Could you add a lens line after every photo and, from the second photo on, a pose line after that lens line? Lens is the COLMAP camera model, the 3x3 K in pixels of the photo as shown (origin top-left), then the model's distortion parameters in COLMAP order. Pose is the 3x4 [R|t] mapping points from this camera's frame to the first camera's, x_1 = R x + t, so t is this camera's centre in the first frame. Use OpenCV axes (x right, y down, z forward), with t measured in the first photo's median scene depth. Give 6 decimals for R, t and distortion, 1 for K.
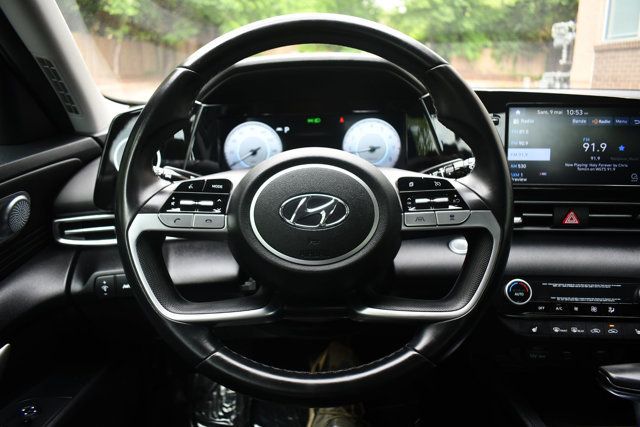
lens RADIAL K [[489.0, 0, 320.0], [0, 489.0, 213.5], [0, 0, 1]] dist [-0.059522, -0.000973]
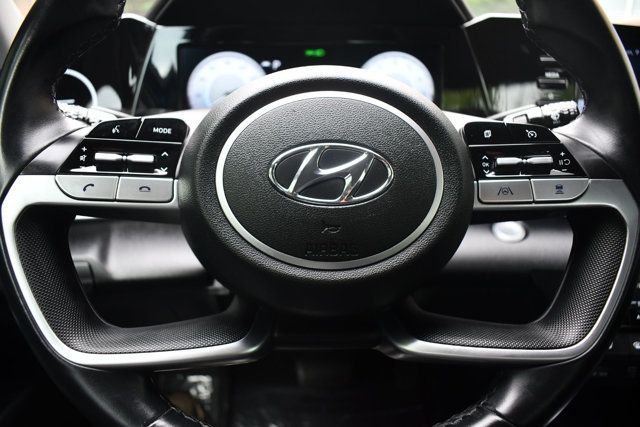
lens RADIAL K [[489.0, 0, 320.0], [0, 489.0, 213.5], [0, 0, 1]] dist [-0.059522, -0.000973]
pose [[0.999187, 0.013099, 0.038126, -0.043188], [-0.015031, 0.998594, 0.050842, 0.011905], [-0.037407, -0.051374, 0.997979, 0.417649]]
